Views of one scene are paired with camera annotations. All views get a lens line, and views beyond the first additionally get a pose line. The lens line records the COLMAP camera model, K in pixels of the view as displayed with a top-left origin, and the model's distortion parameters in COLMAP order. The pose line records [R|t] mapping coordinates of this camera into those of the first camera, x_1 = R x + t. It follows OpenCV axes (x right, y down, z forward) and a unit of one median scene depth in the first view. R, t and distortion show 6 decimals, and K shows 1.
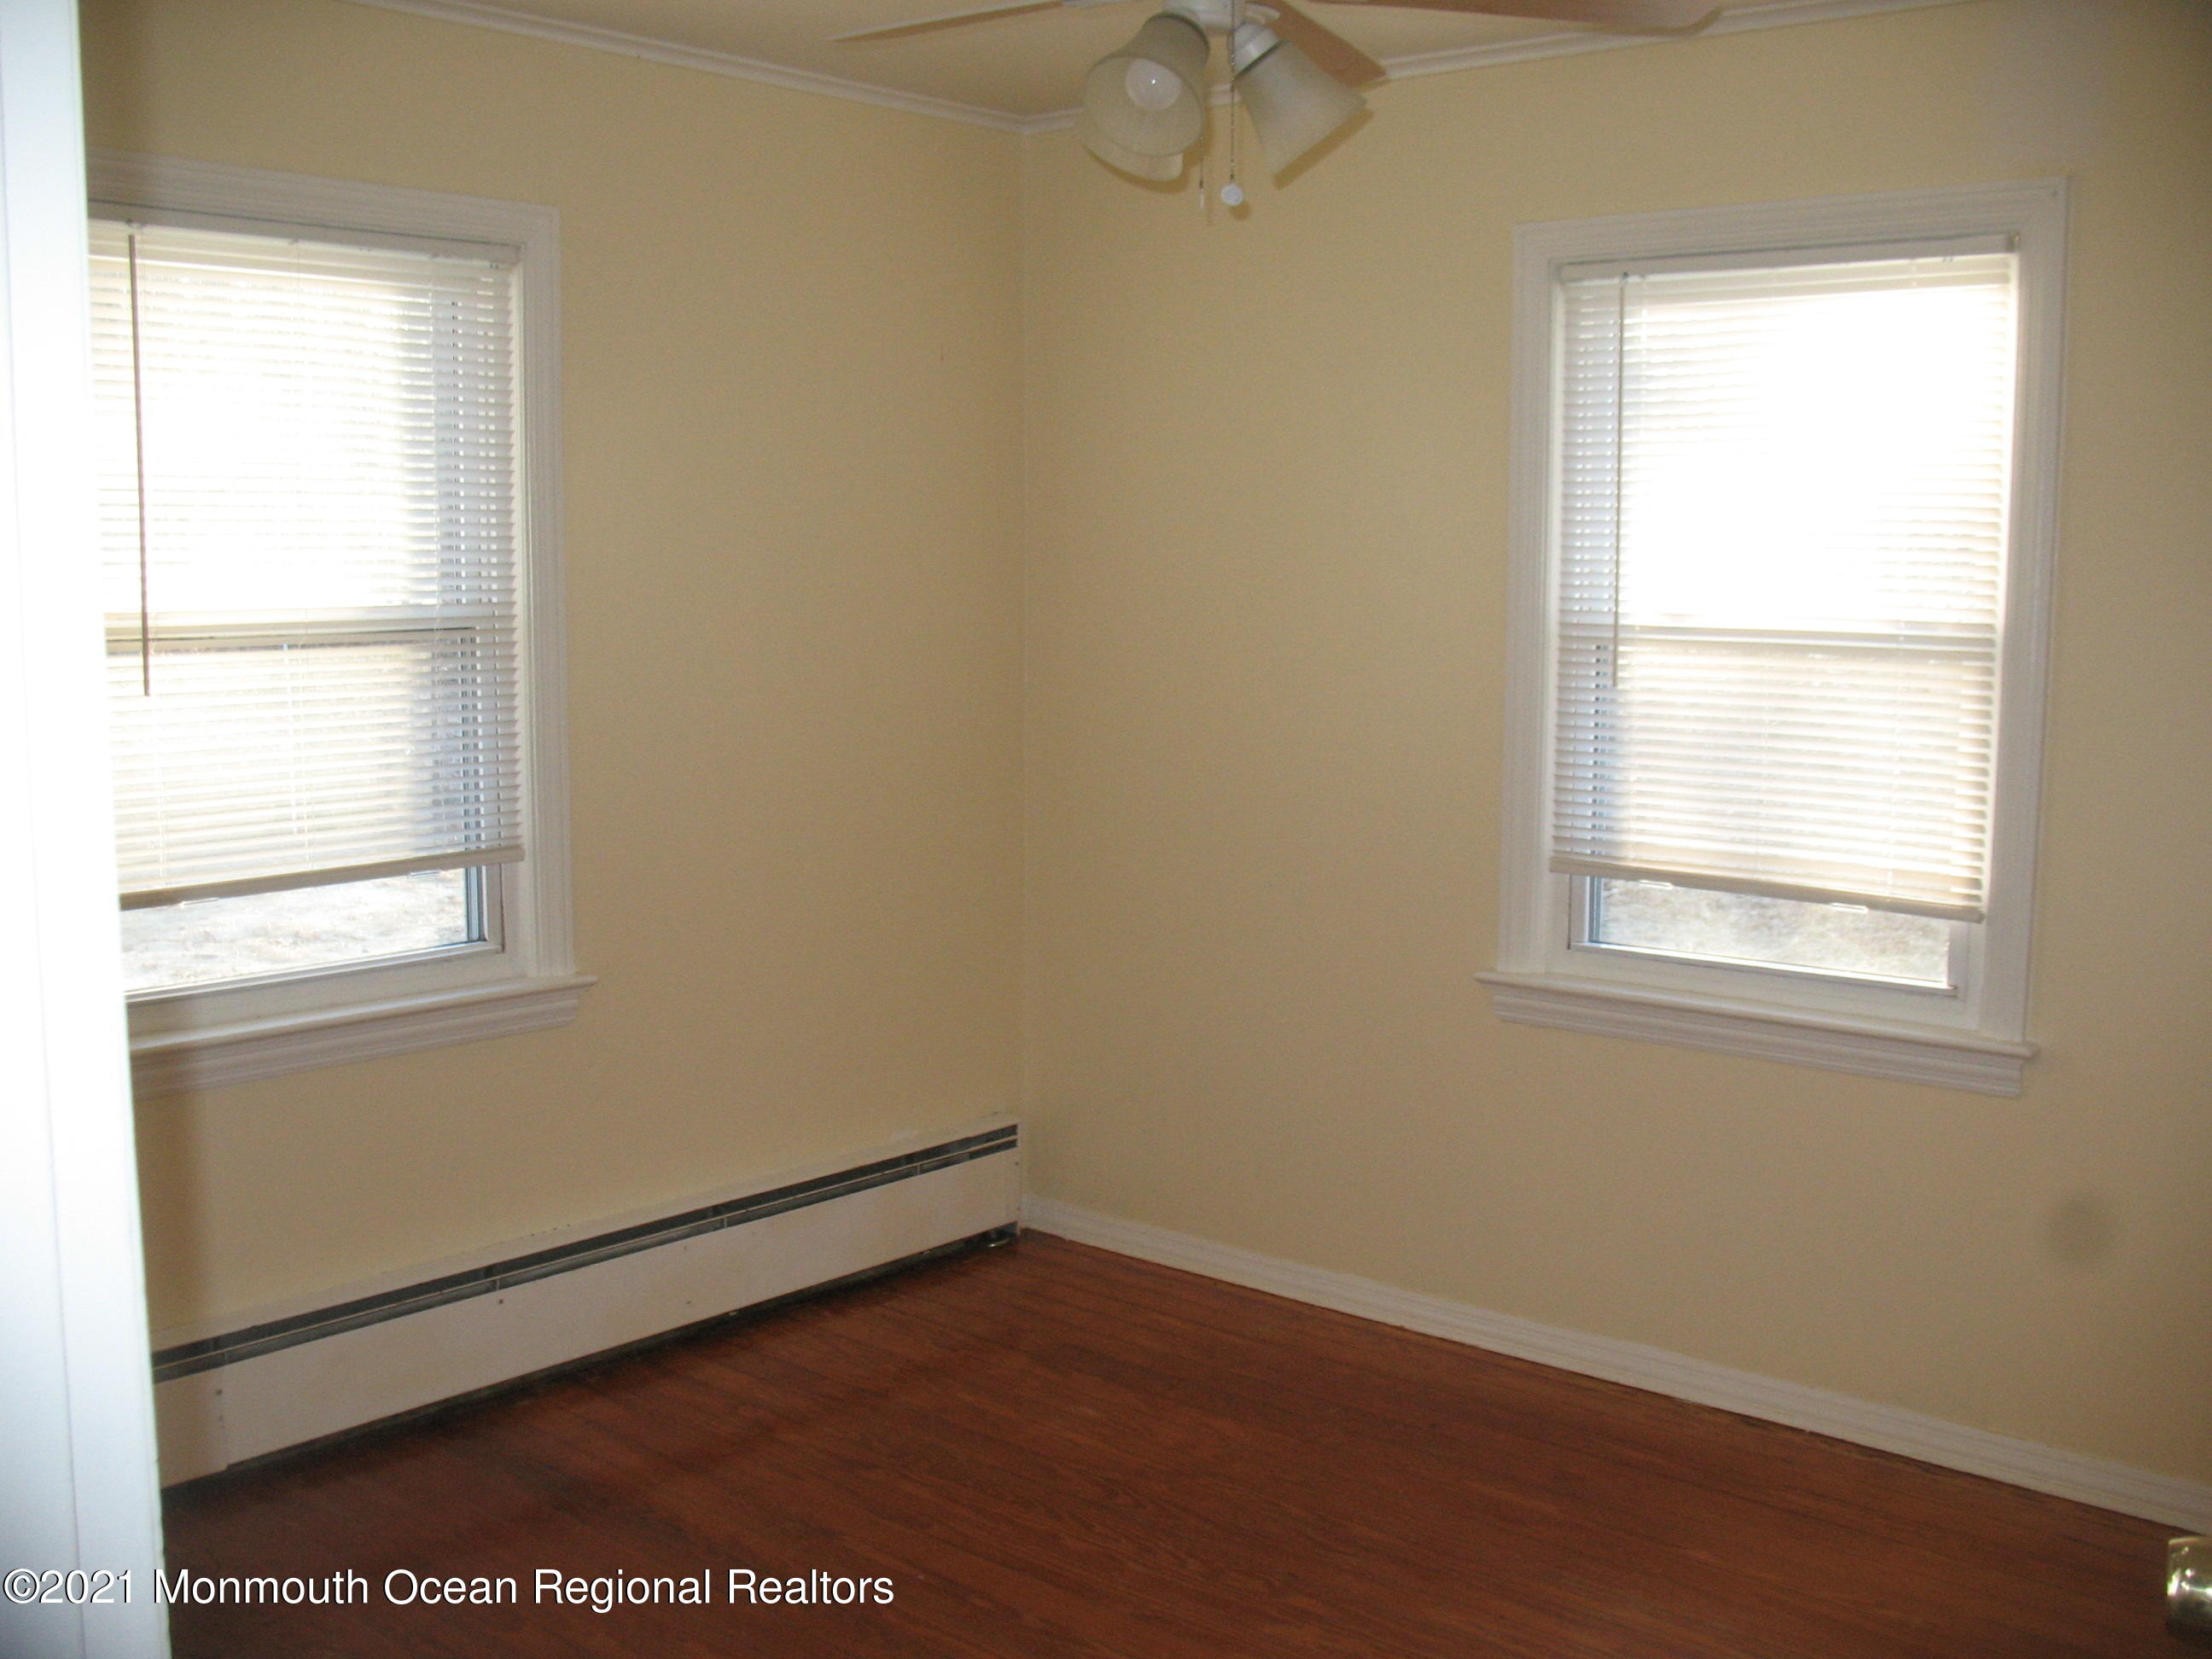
lens RADIAL K [[2263.7, 0, 1131.7], [0, 2263.7, 842.4], [0, 0, 1]] dist [-0.192907, 0.235582]
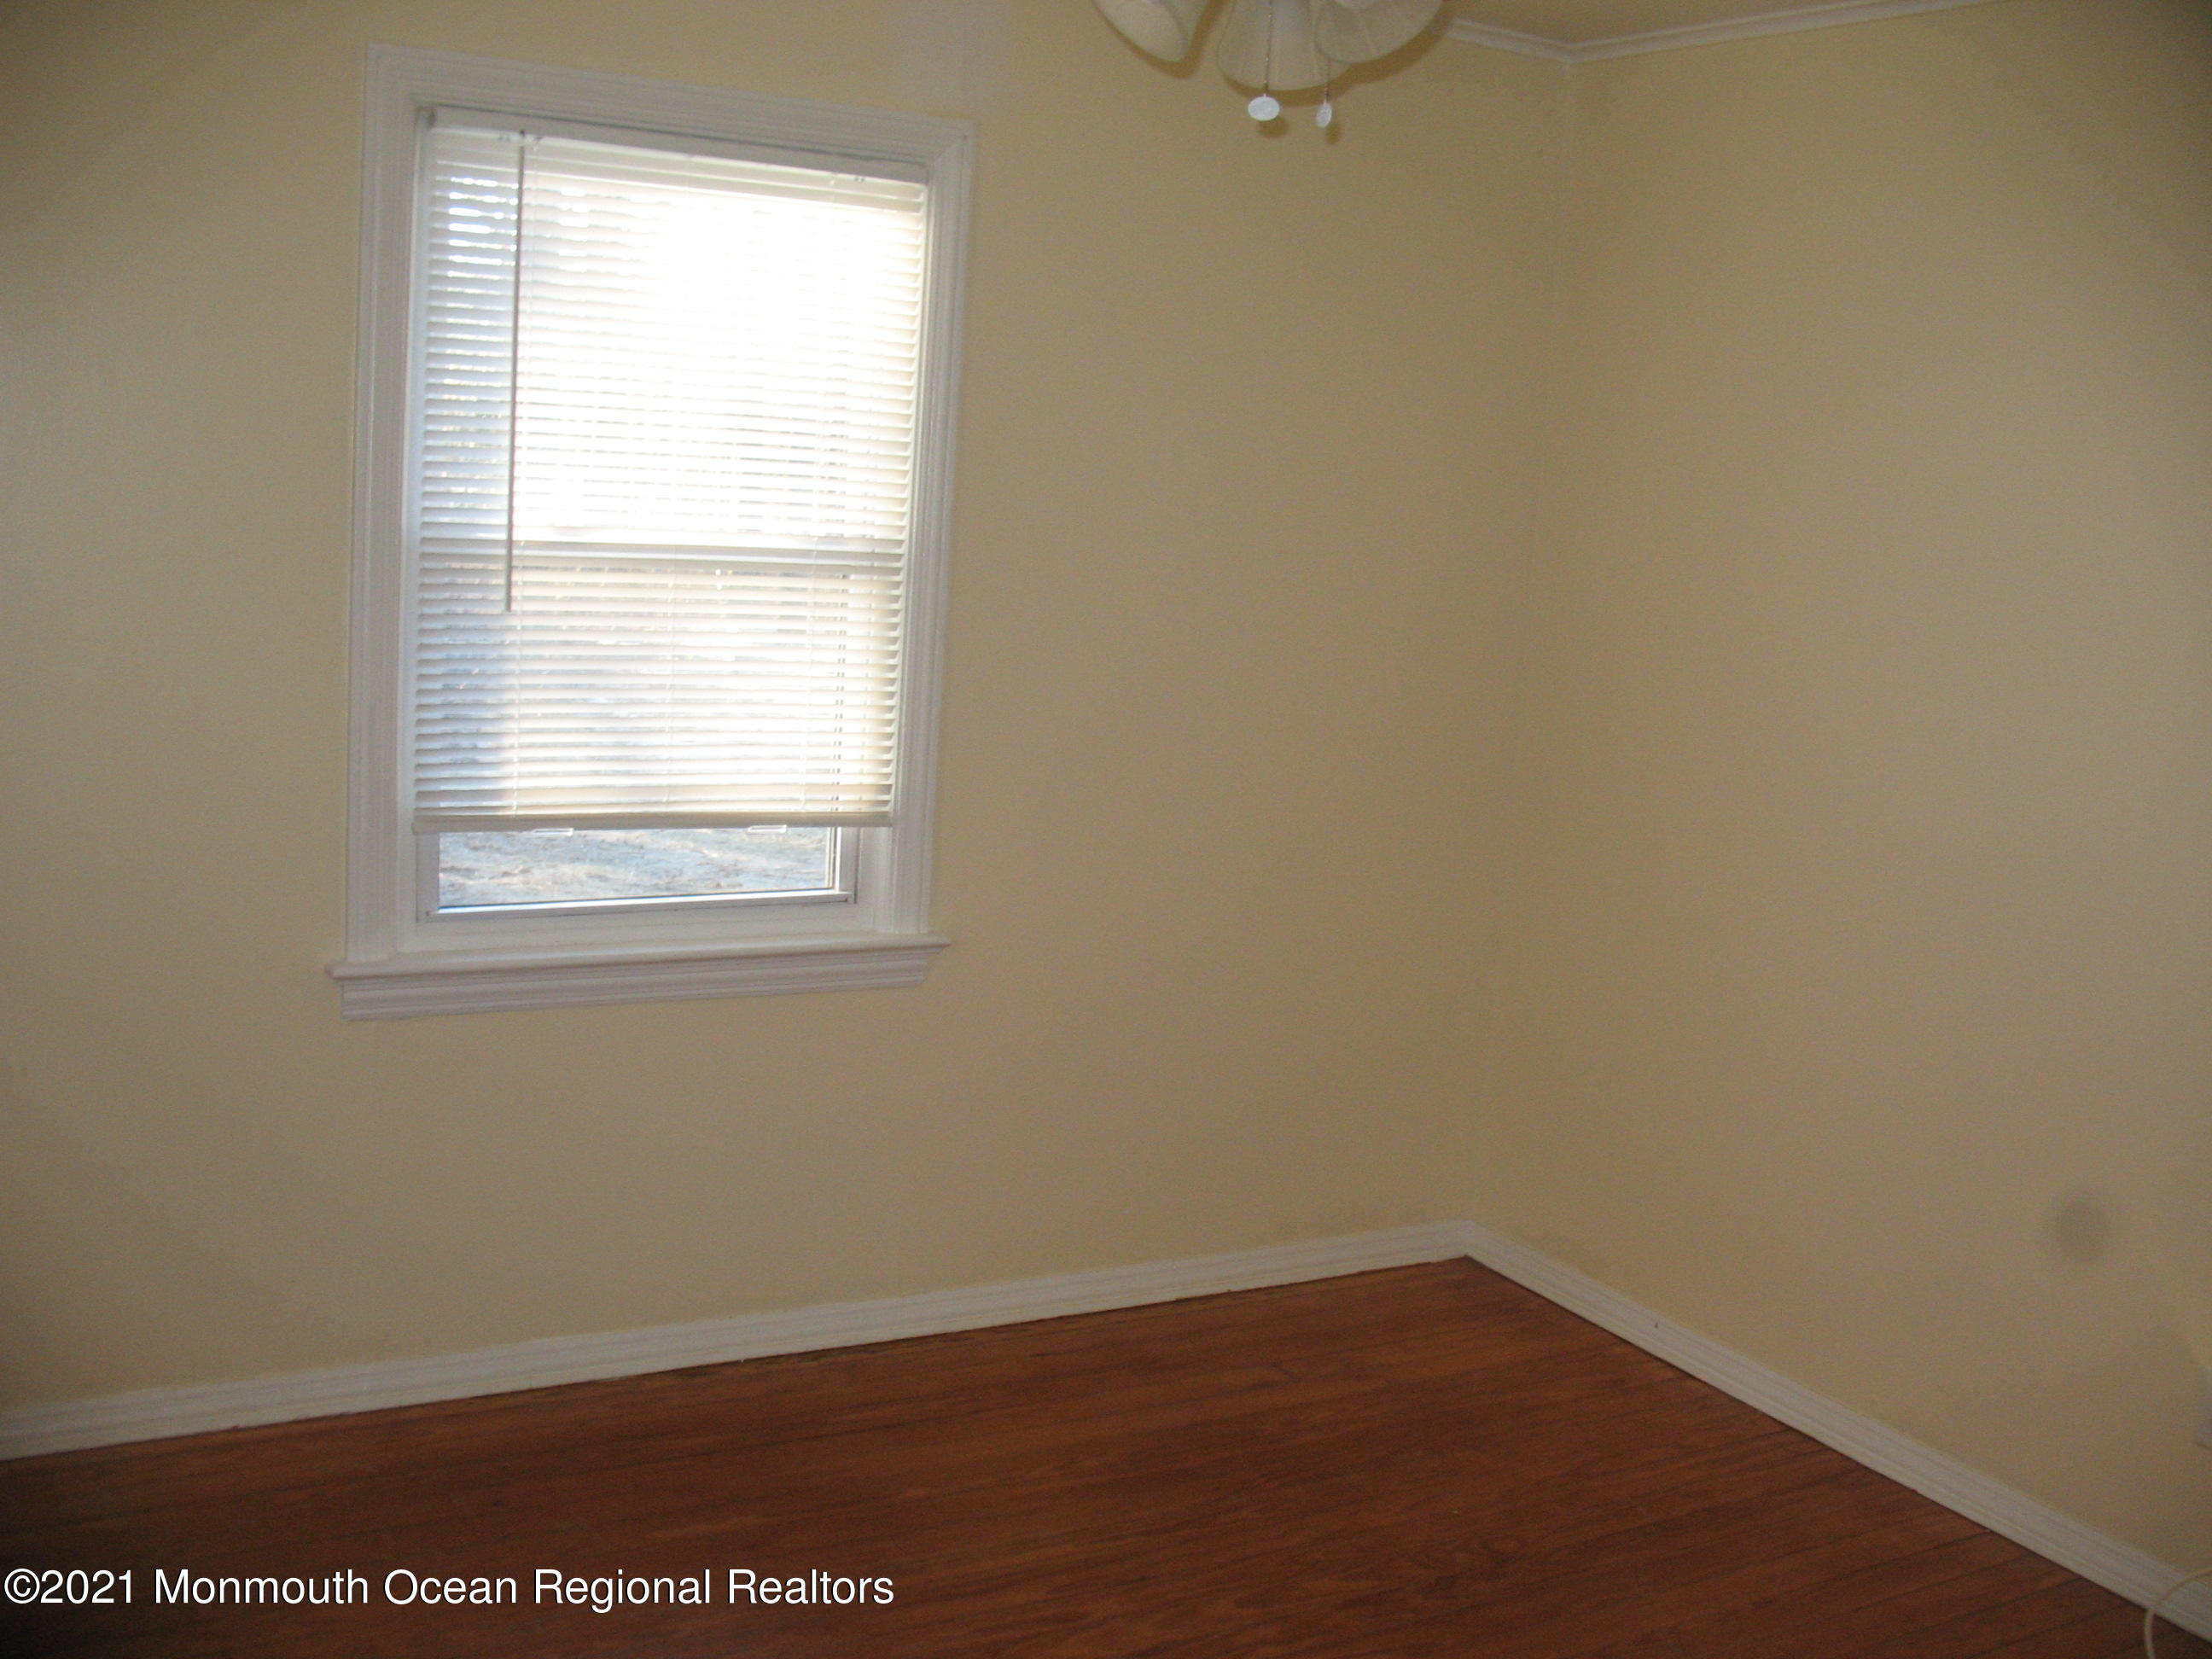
lens RADIAL K [[2263.7, 0, 1131.7], [0, 2263.7, 842.4], [0, 0, 1]] dist [-0.192907, 0.235582]
pose [[0.333262, -0.138895, 0.932547, -0.531367], [0.057732, 0.990240, 0.126857, -0.078438], [-0.941065, 0.011561, 0.338028, 0.494614]]
